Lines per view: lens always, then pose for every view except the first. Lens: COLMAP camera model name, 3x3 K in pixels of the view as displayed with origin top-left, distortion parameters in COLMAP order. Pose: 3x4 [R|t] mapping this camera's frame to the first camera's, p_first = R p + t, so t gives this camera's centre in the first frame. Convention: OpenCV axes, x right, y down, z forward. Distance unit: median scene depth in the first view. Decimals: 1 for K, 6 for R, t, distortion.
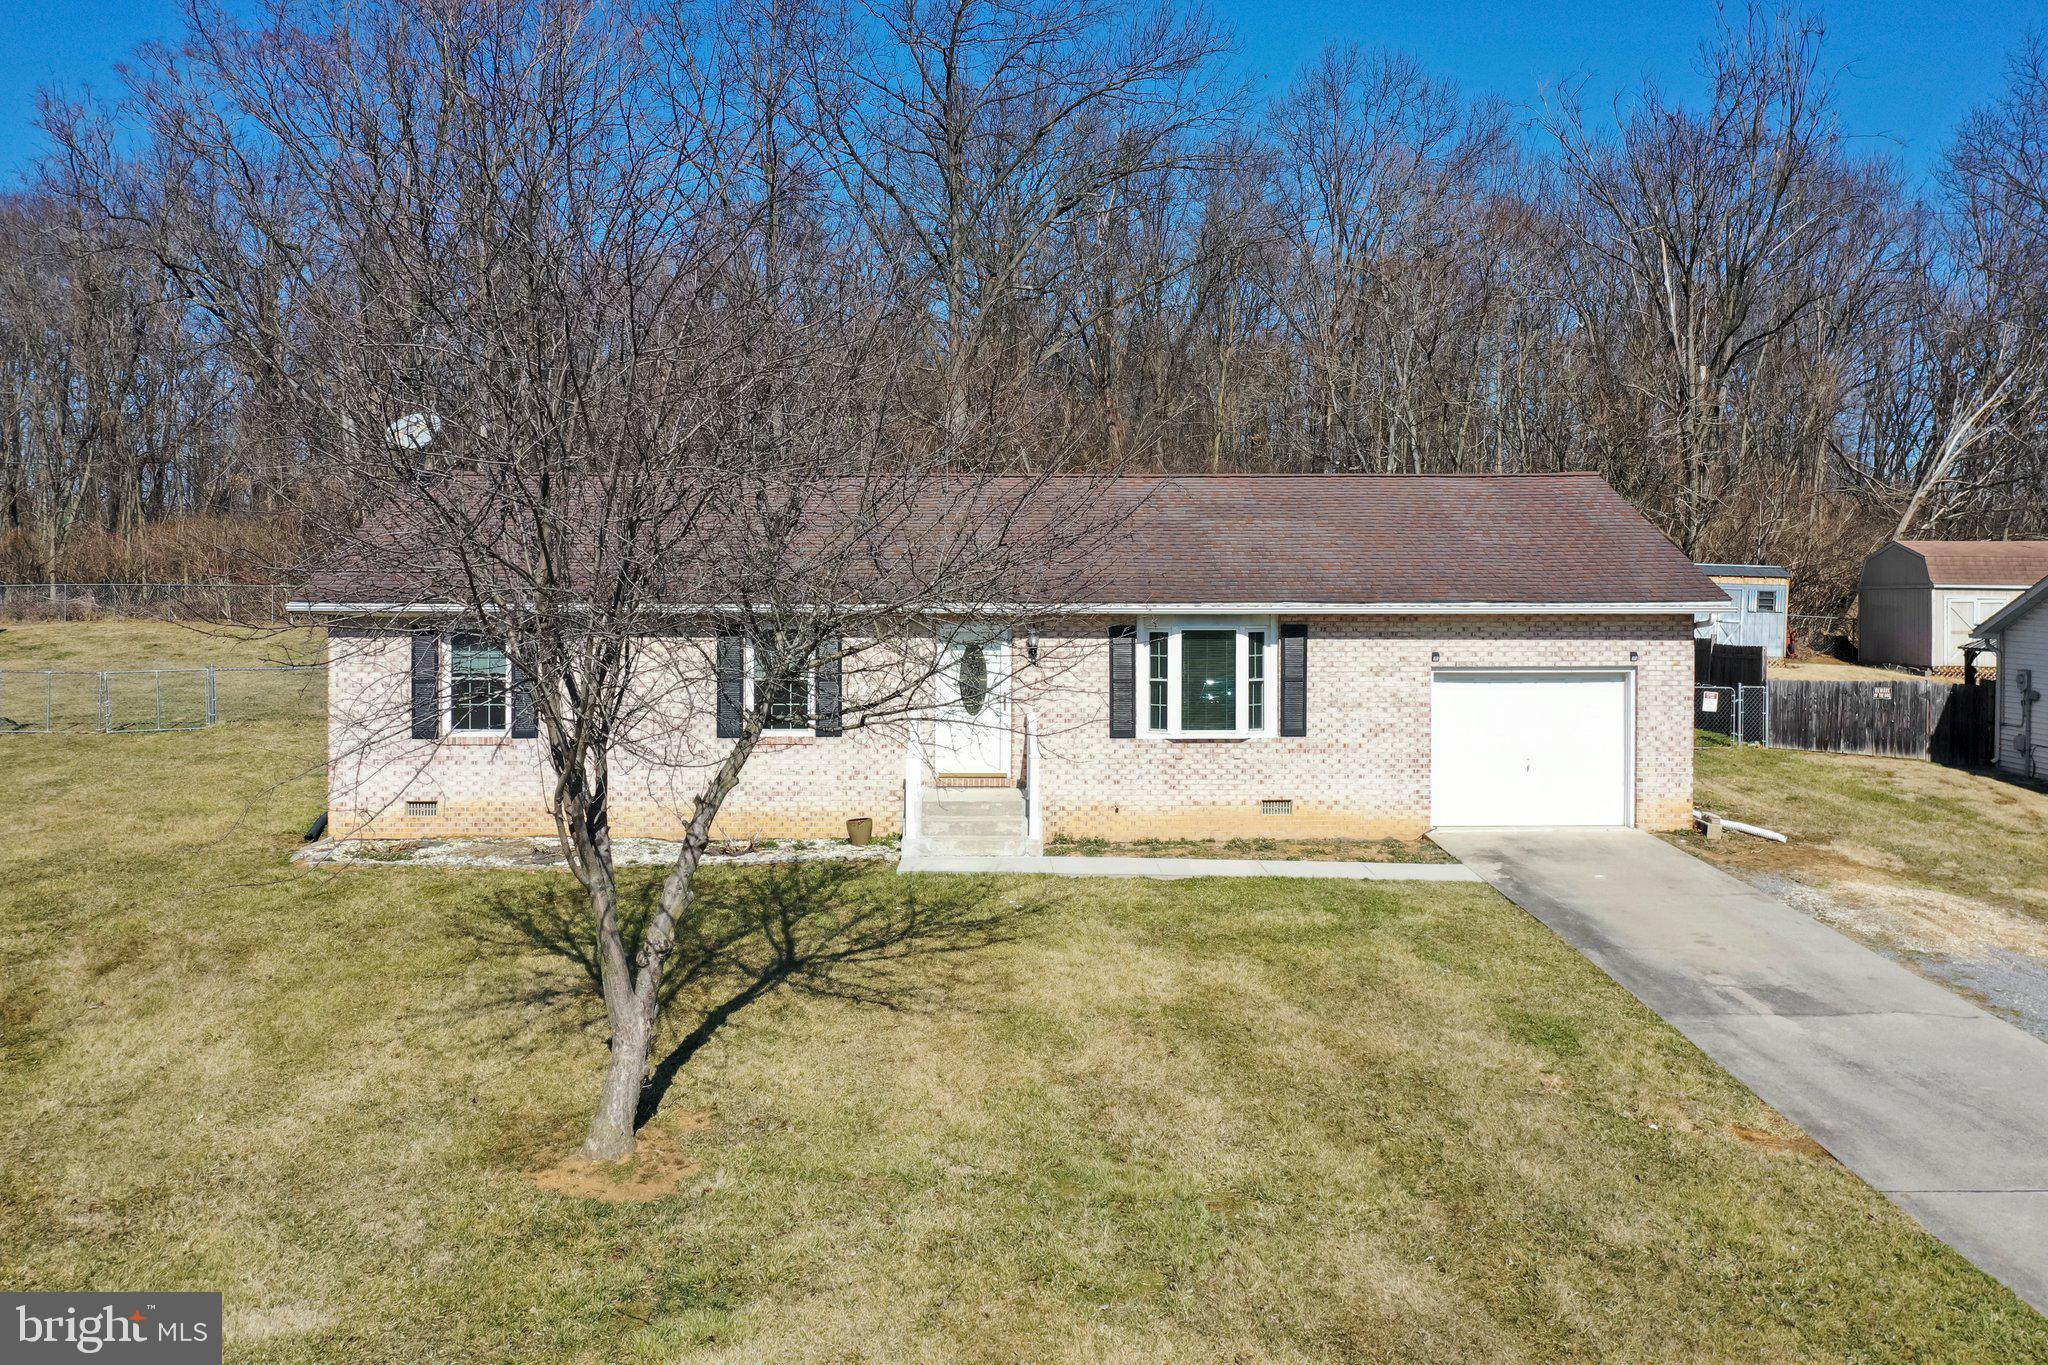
lens RADIAL K [[1613.7, 0, 1024.3], [0, 1613.7, 631.7], [0, 0, 1]] dist [-0.002101, -0.006207]
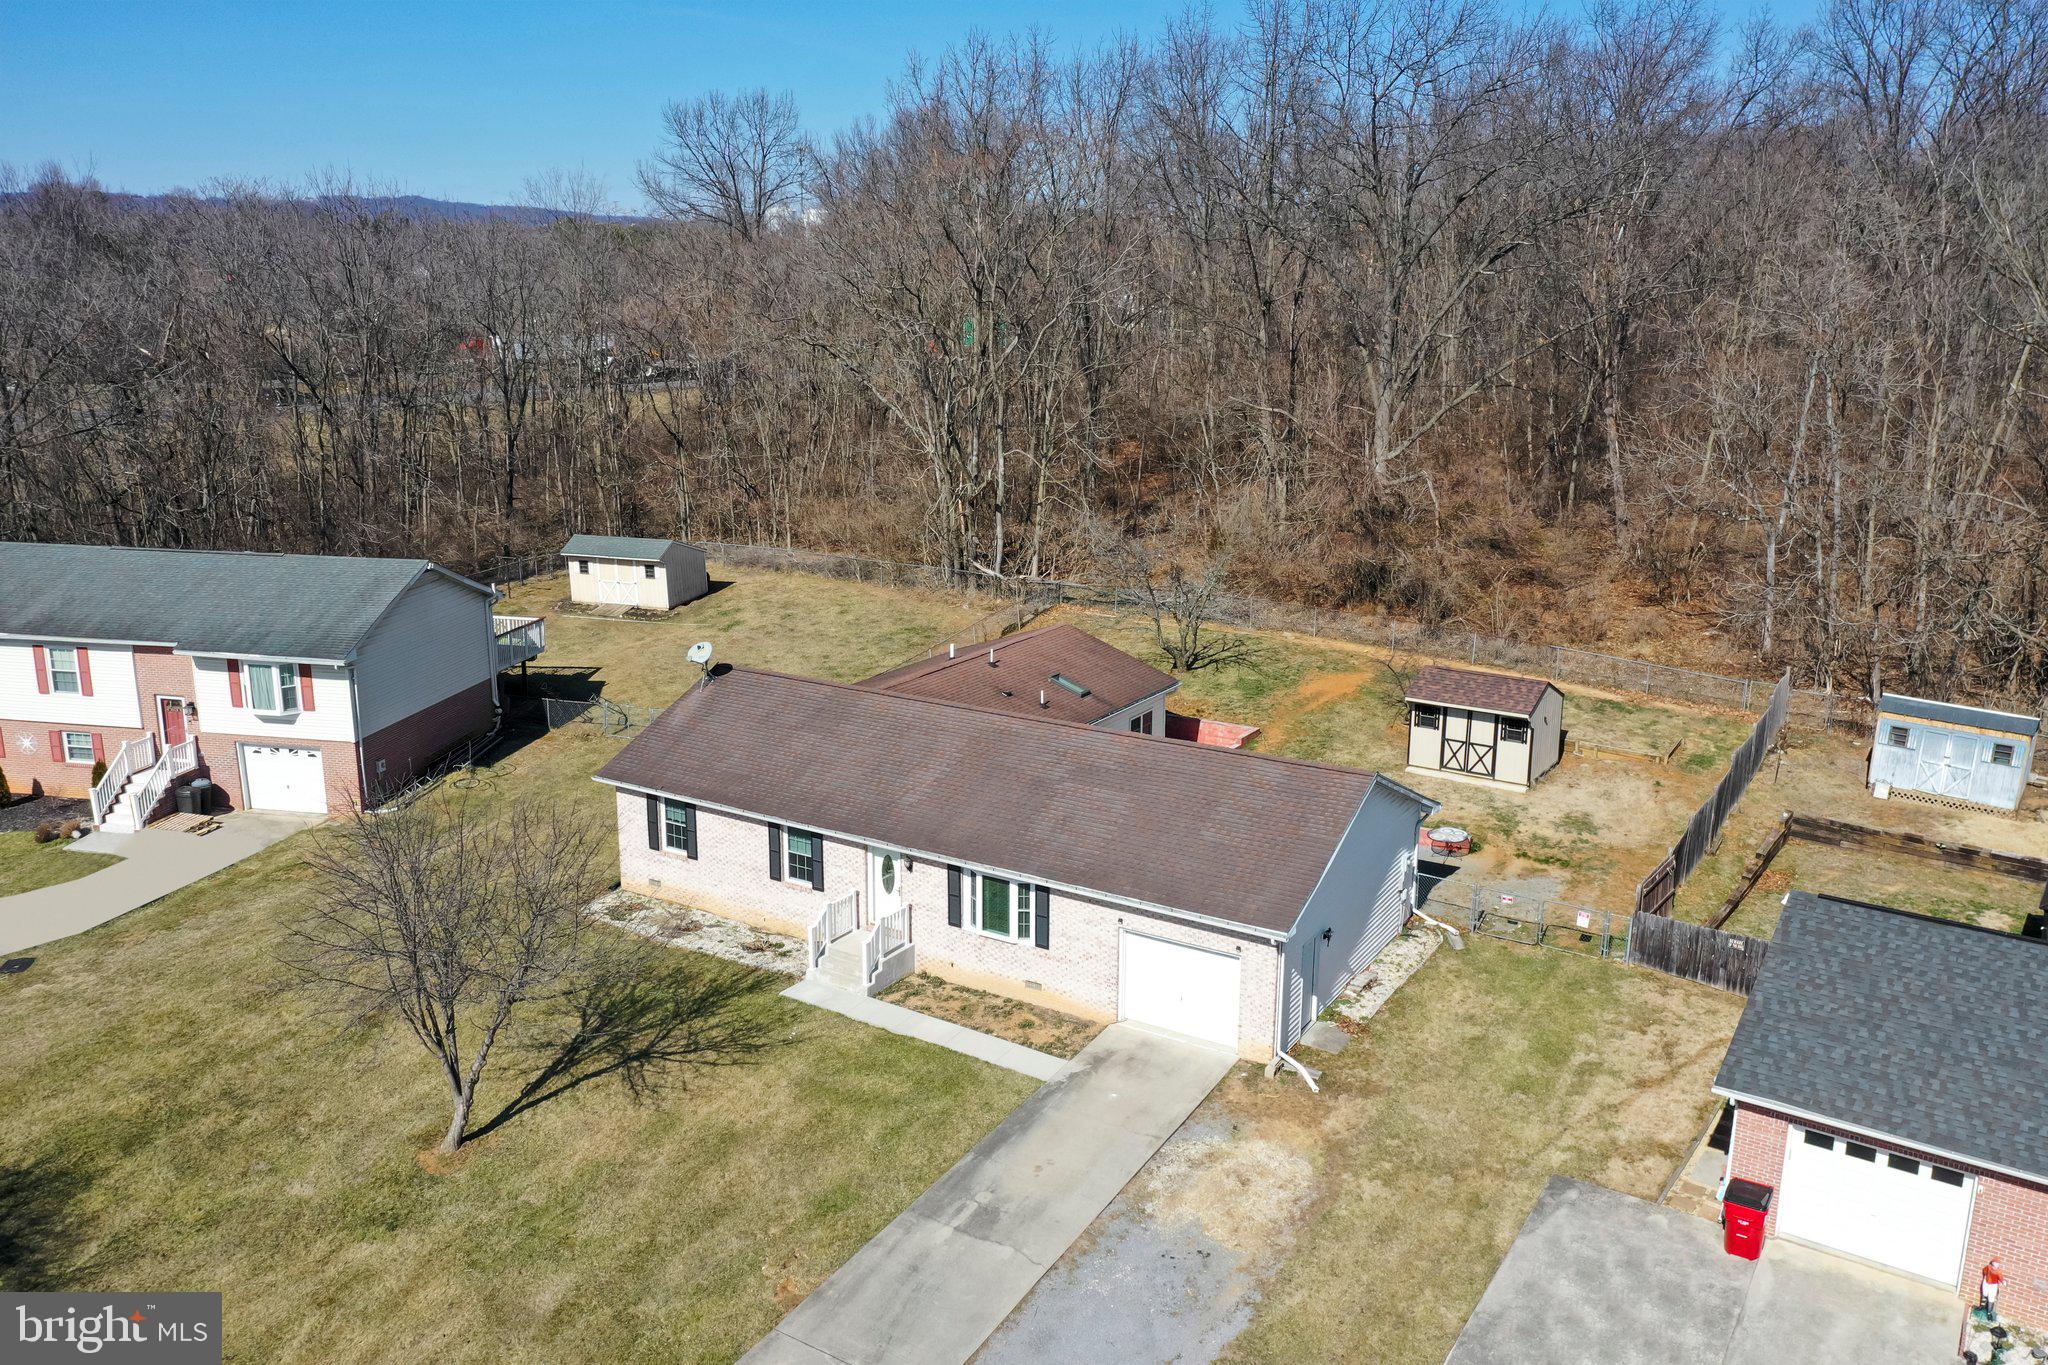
lens RADIAL K [[1581.2, 0, 1024.0], [0, 1581.2, 682.5], [0, 0, 1]] dist [-0.008267, -0.001277]
pose [[0.833726, 0.138060, -0.534641, 0.967568], [-0.020631, 0.975351, 0.219692, -0.545407], [0.551793, -0.172132, 0.816024, -0.262664]]
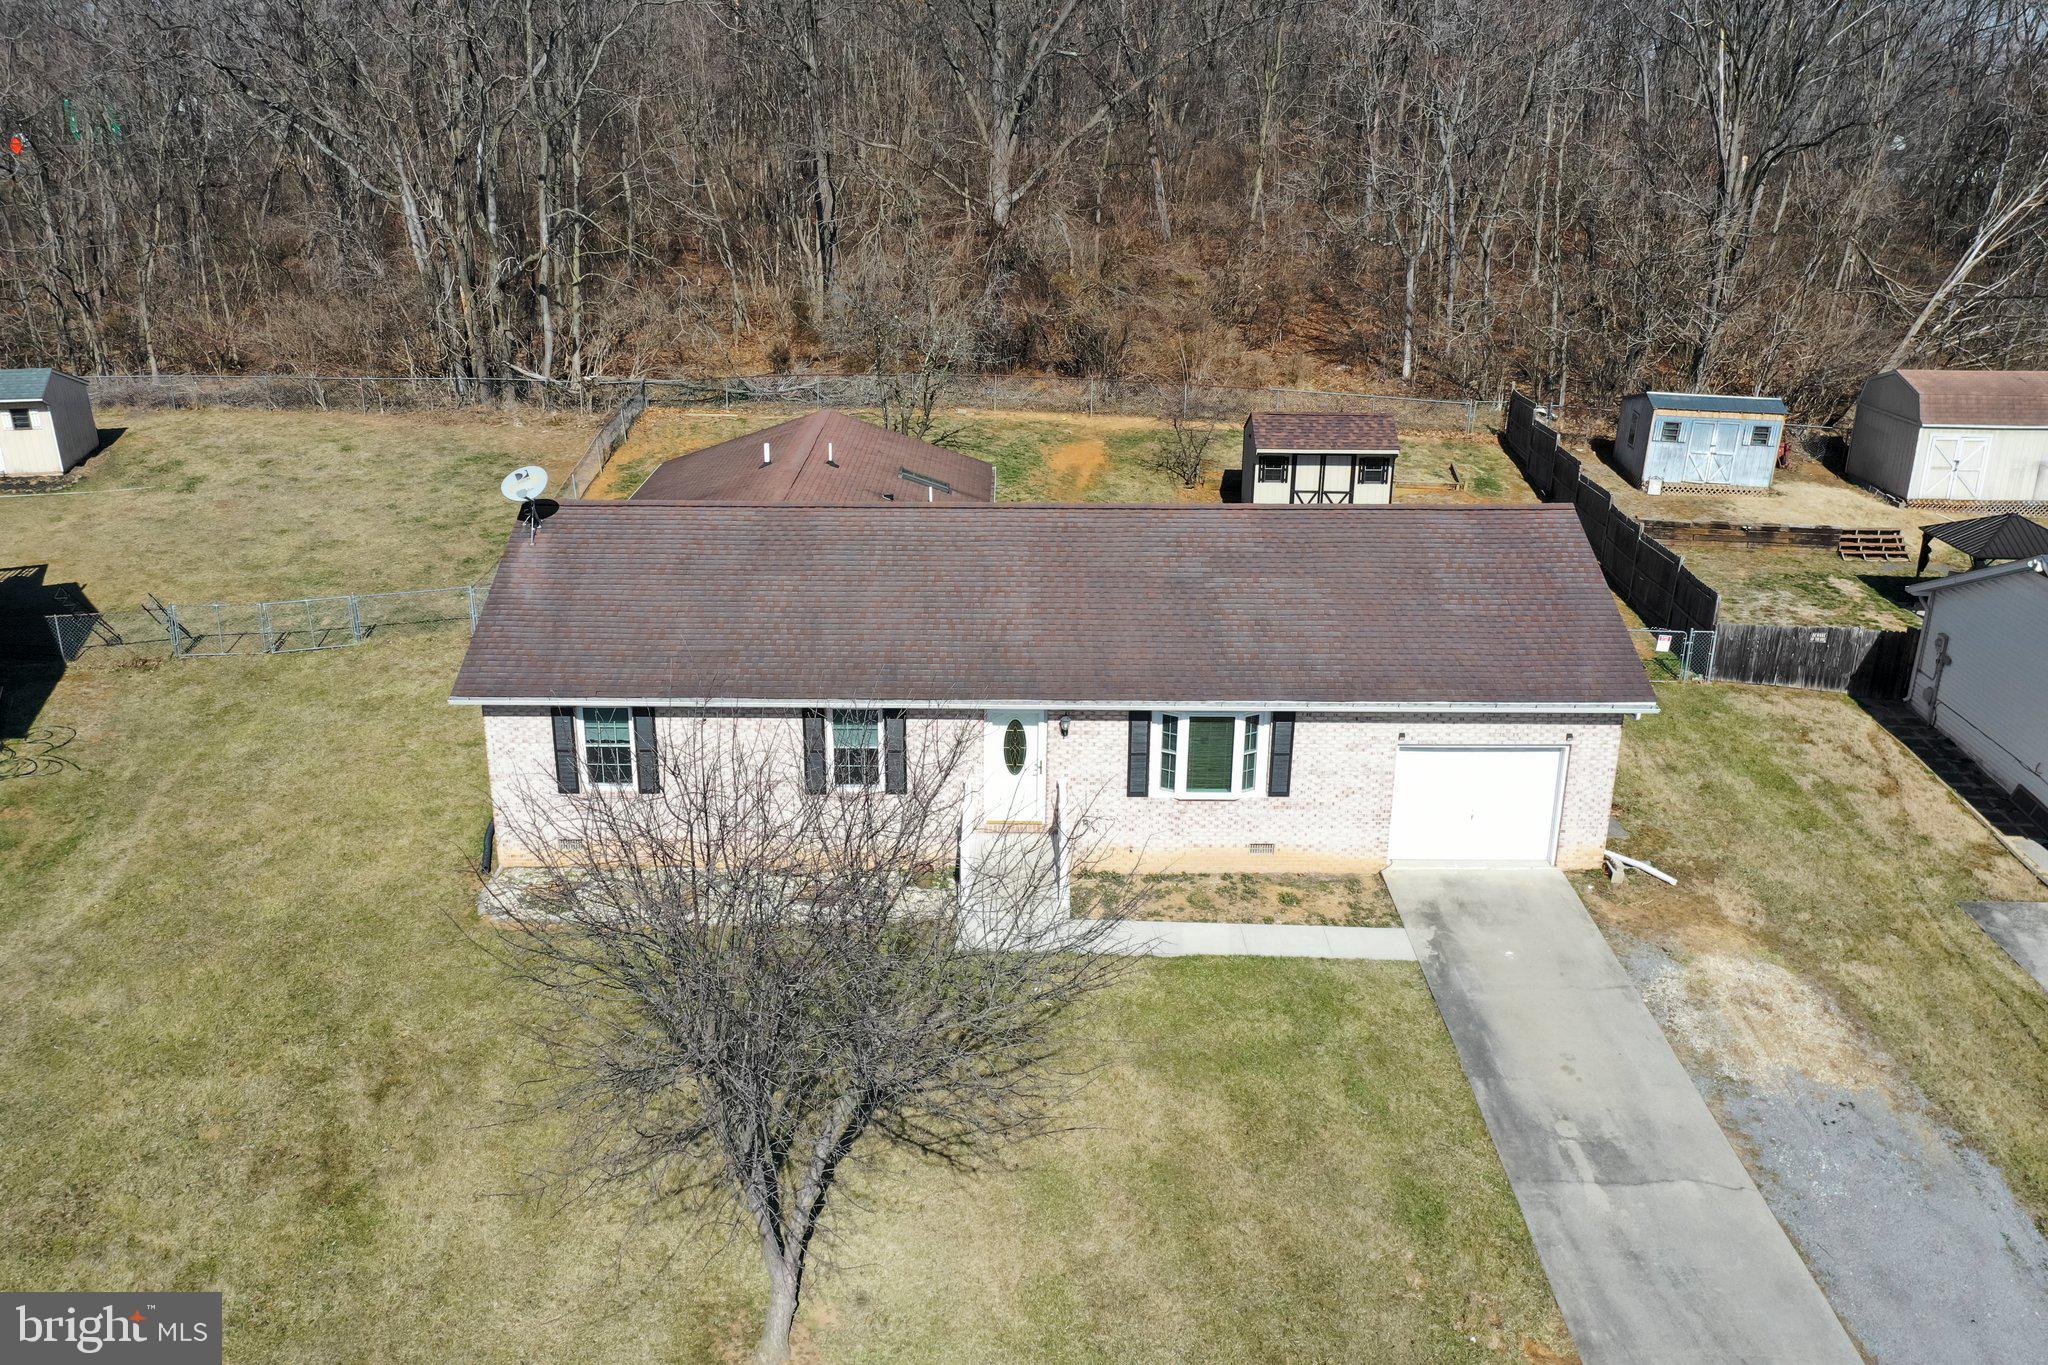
lens RADIAL K [[1581.2, 0, 1024.0], [0, 1581.2, 682.5], [0, 0, 1]] dist [-0.008267, -0.001277]
pose [[0.999627, 0.015597, -0.022437, 0.000864], [-0.007710, 0.948728, 0.316000, -0.390041], [0.026215, -0.315709, 0.948494, -0.104386]]
